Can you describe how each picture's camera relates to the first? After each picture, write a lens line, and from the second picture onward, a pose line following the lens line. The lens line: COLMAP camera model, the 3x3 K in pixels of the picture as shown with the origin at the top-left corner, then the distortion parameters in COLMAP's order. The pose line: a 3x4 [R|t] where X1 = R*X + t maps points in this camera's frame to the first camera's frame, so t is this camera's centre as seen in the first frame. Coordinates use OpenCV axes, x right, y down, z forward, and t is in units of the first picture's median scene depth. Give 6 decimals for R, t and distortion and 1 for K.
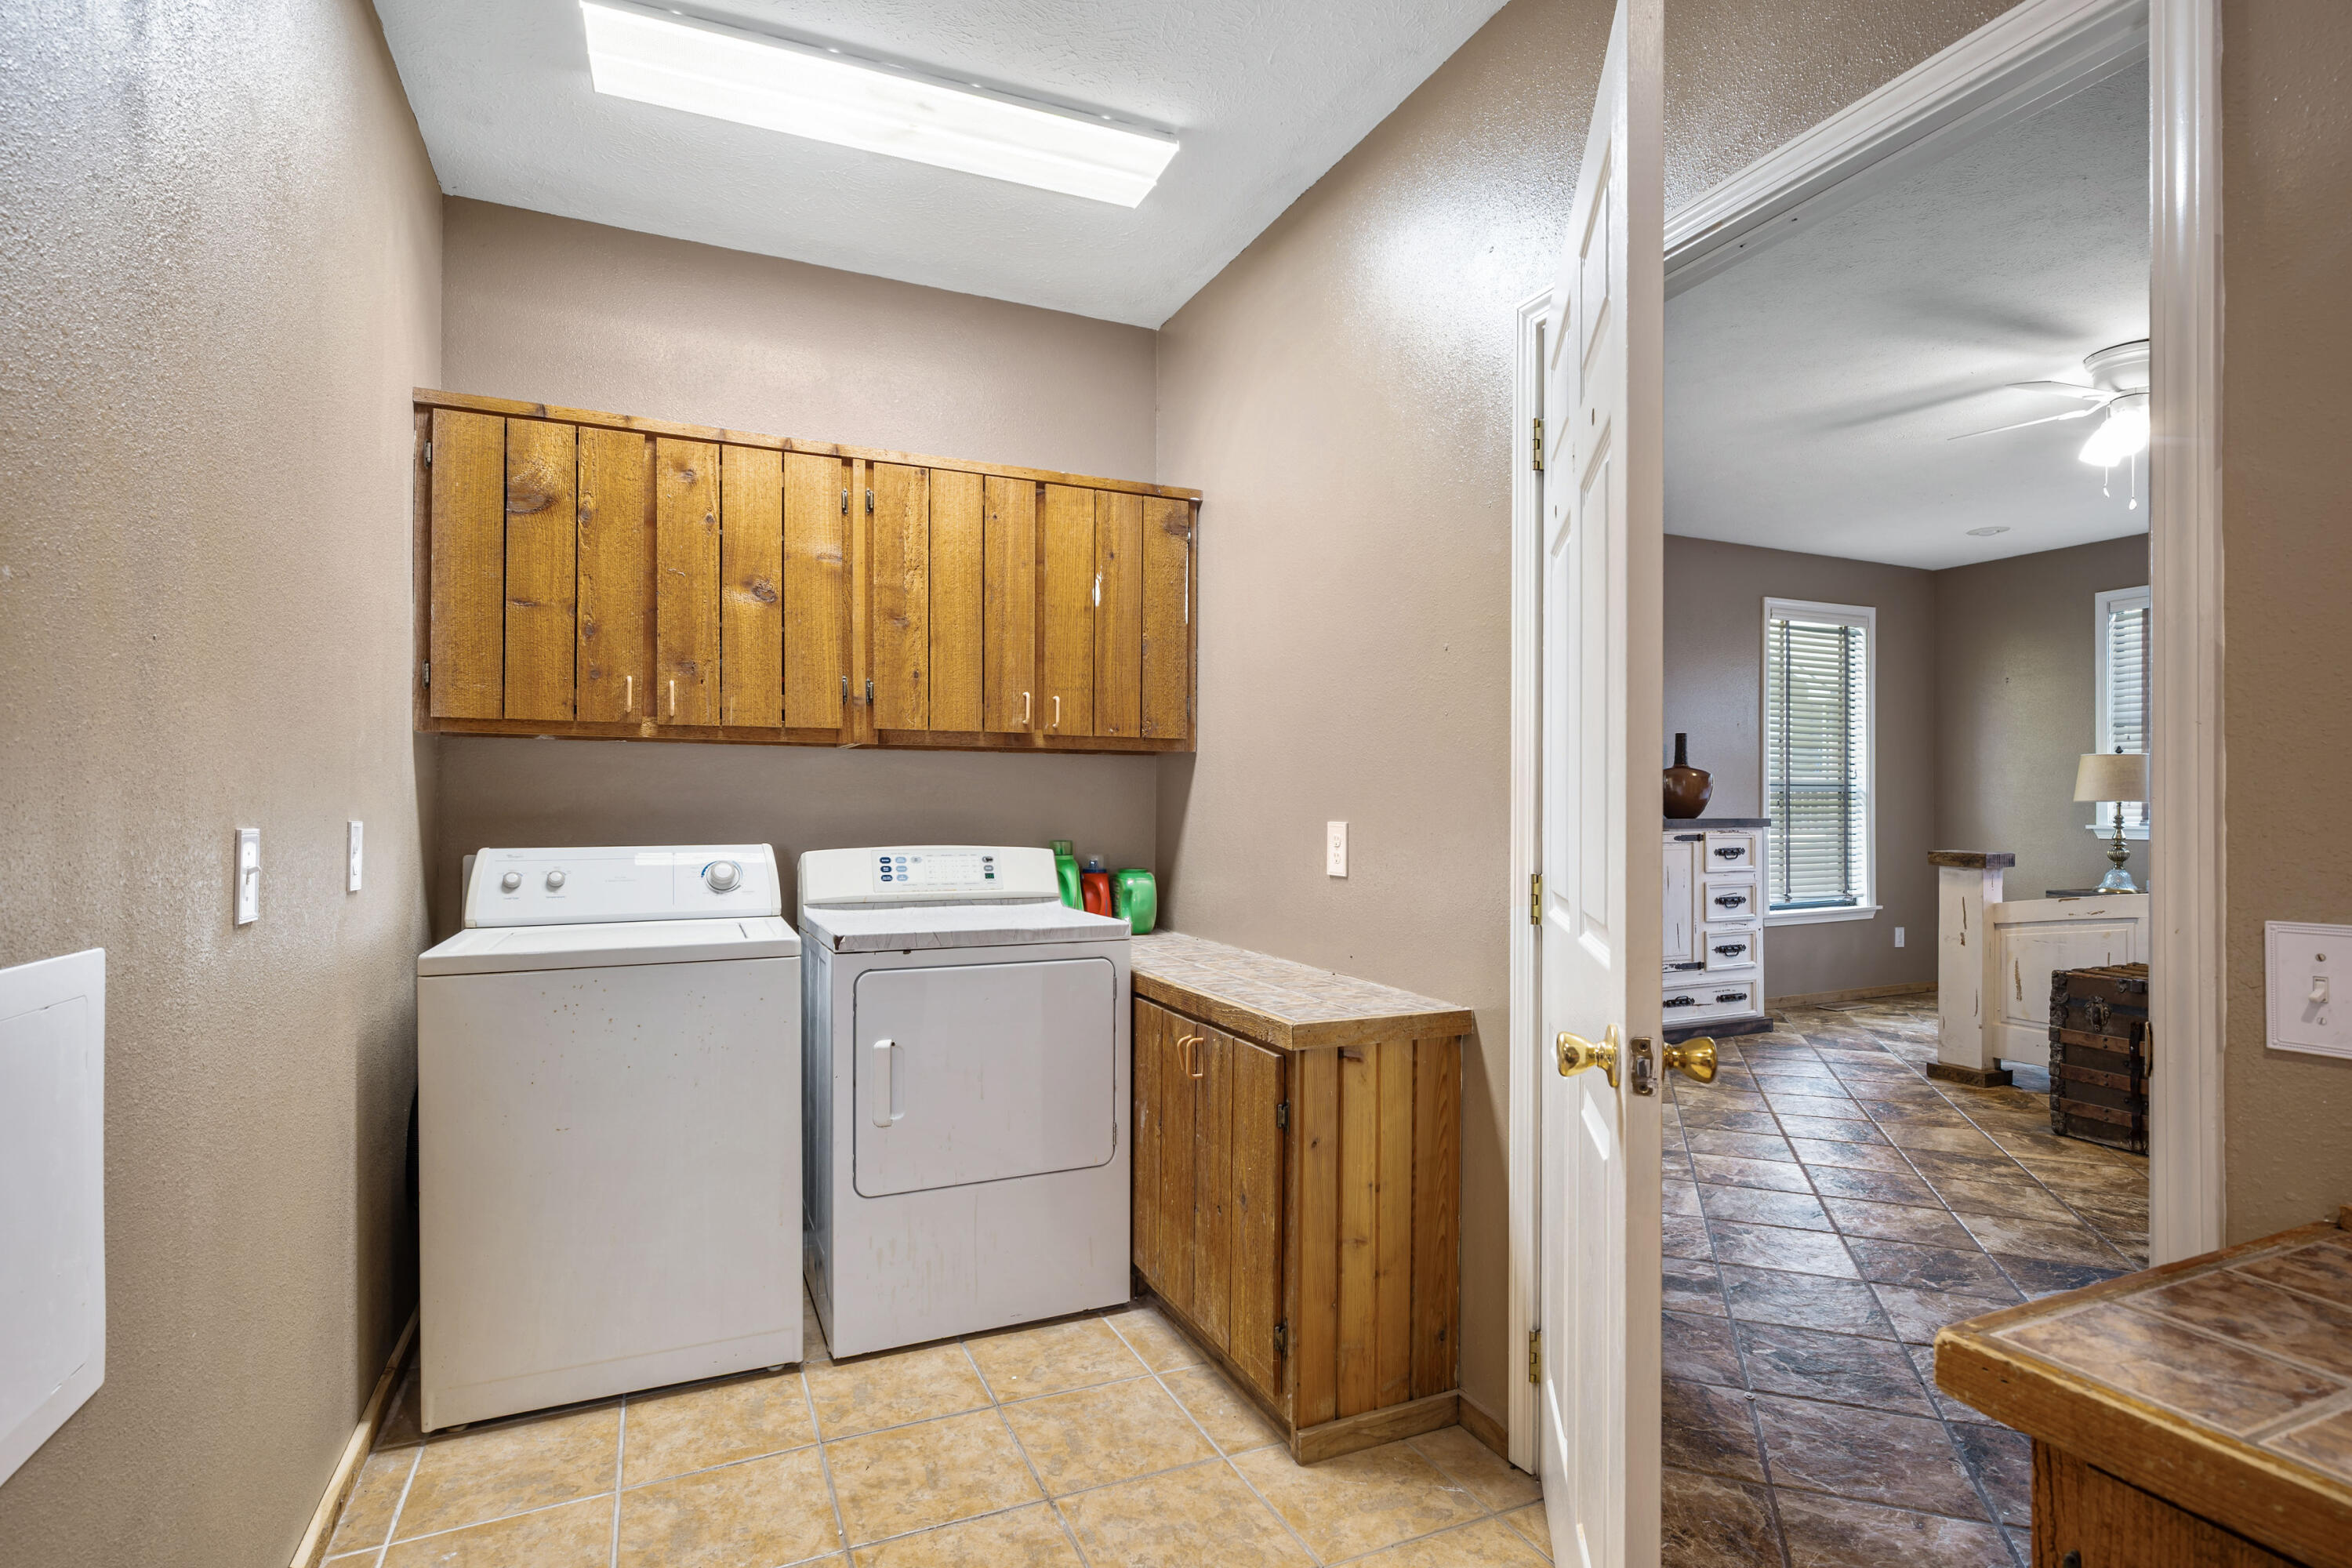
lens RADIAL K [[1159.4, 0, 1175.4], [0, 1159.4, 797.3], [0, 0, 1]] dist [-0.000179, -0.000011]
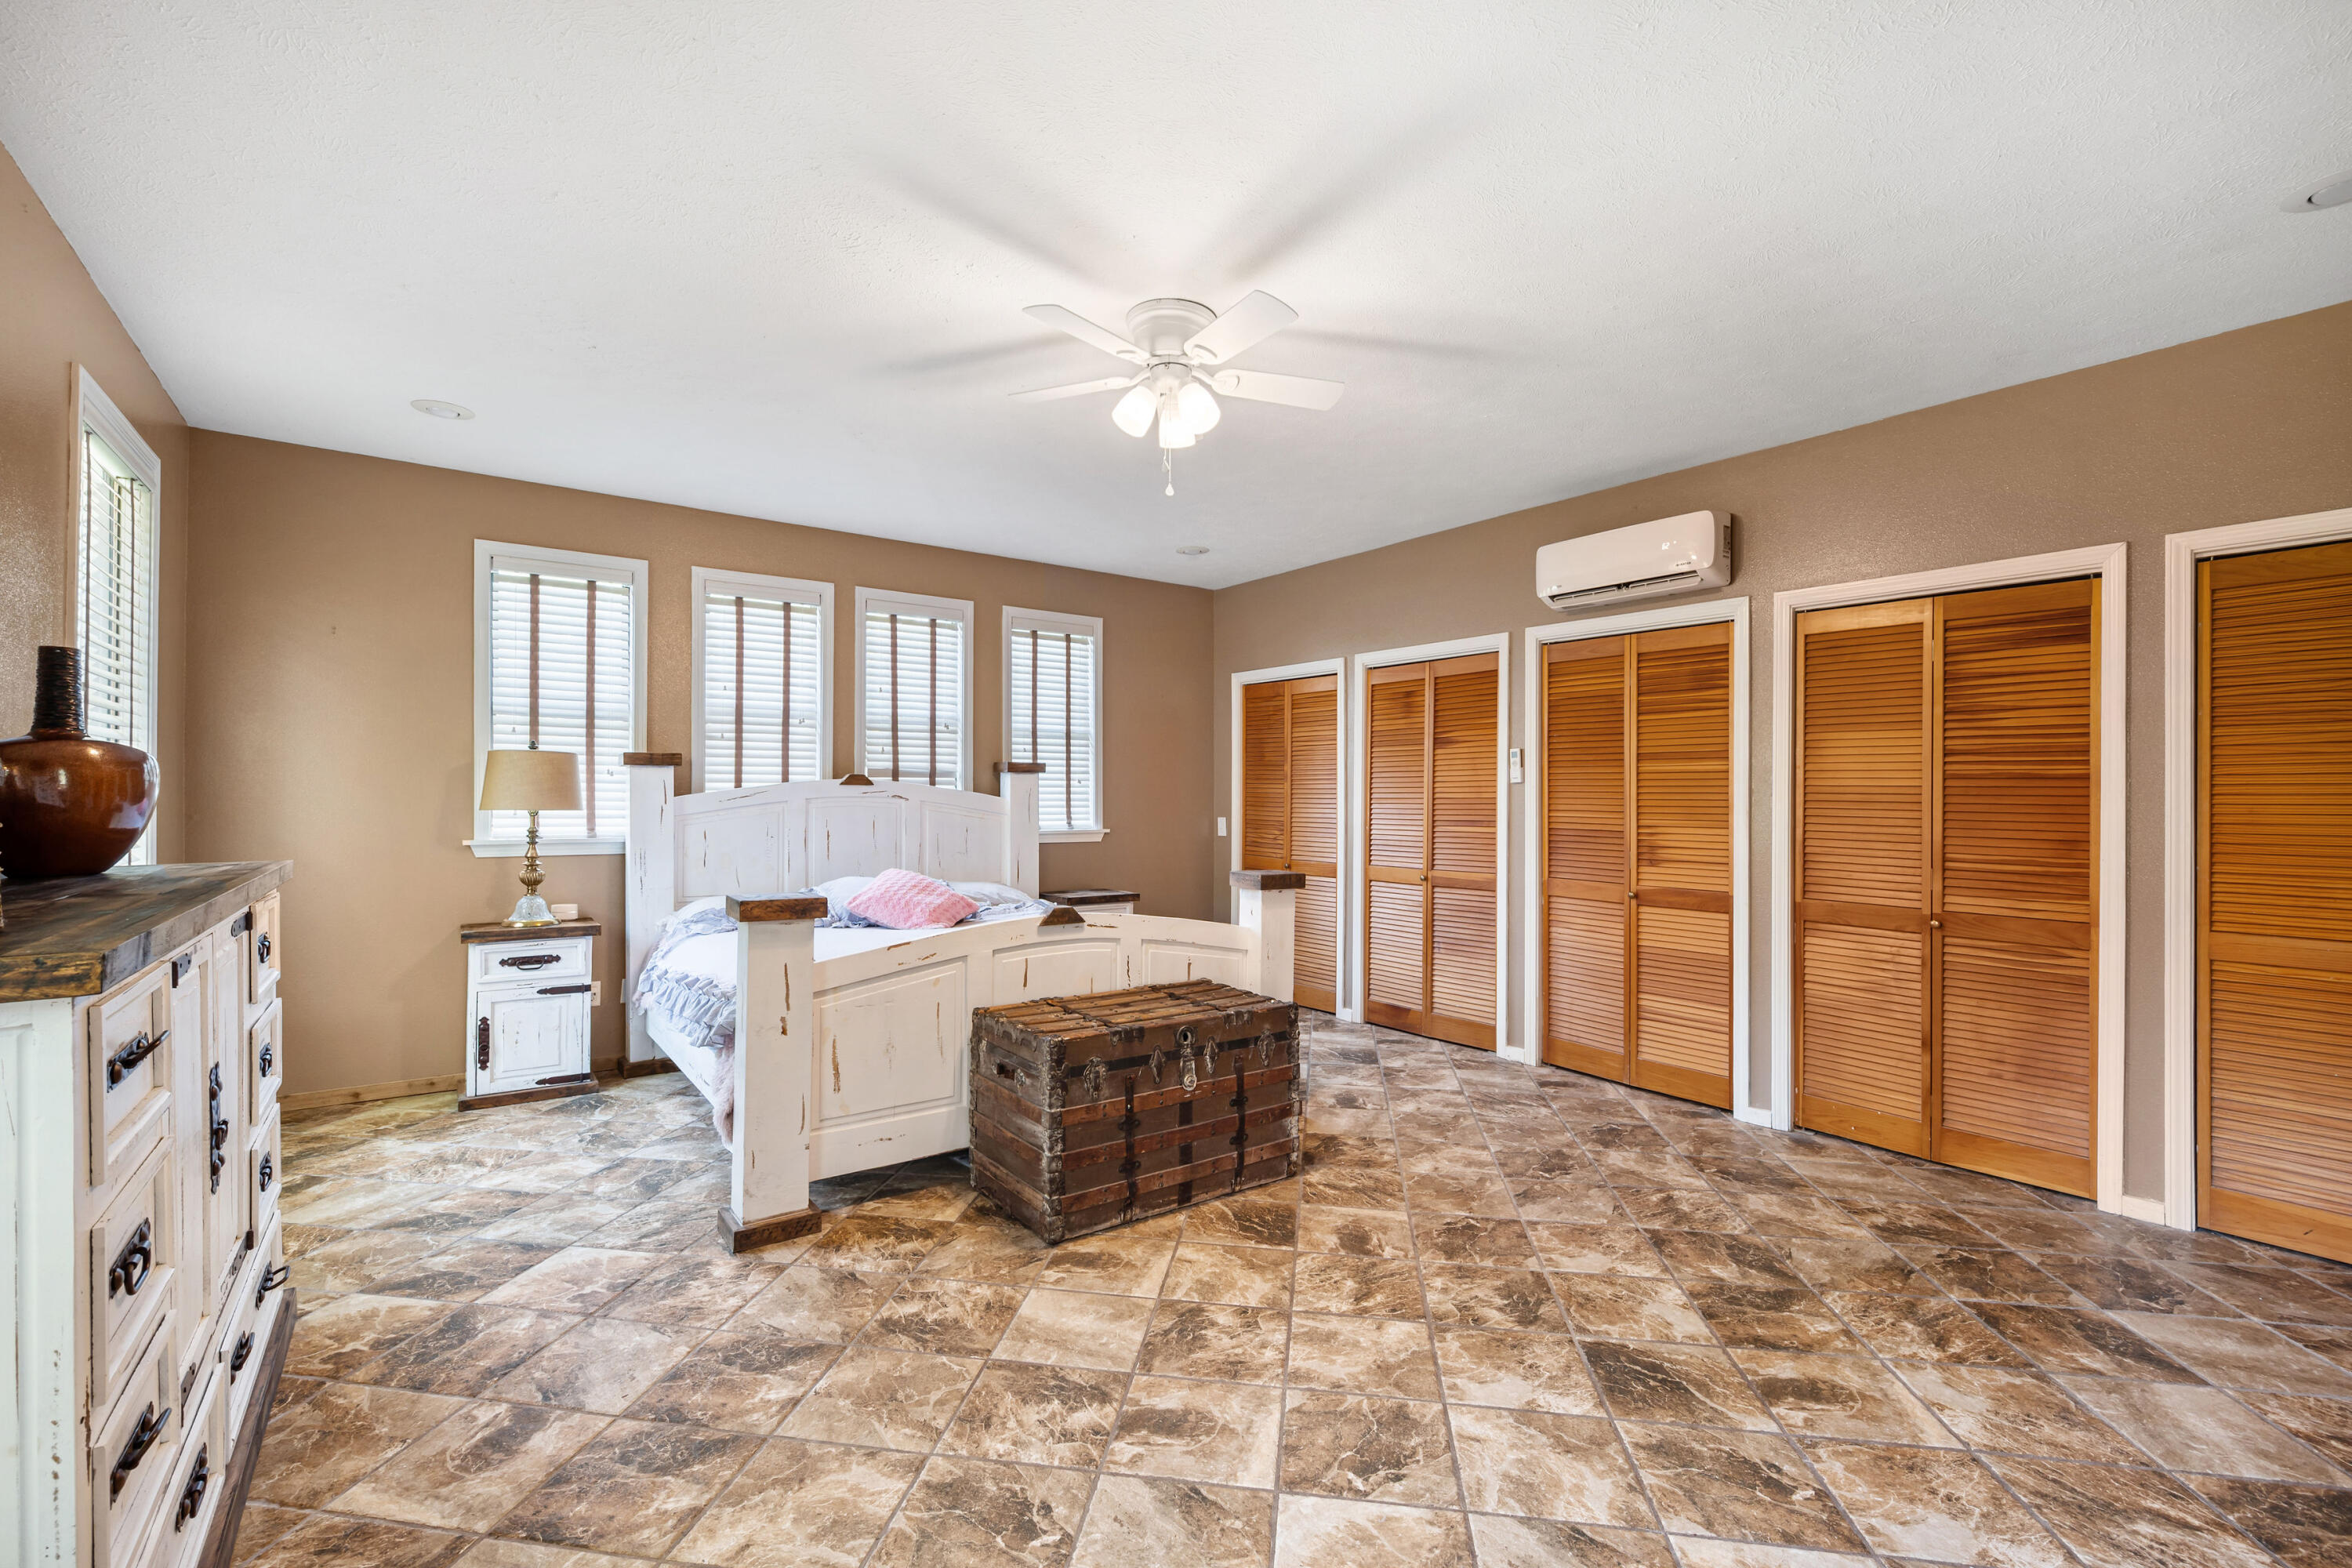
lens RADIAL K [[1010.0, 0, 1173.7], [0, 1010.0, 791.3], [0, 0, 1]] dist [-0.002515, 0.000114]
pose [[-0.206258, 0.003353, 0.978492, 0.070508], [-0.013295, 0.999892, -0.006229, -0.016990], [-0.978407, -0.014294, -0.206192, 1.109380]]
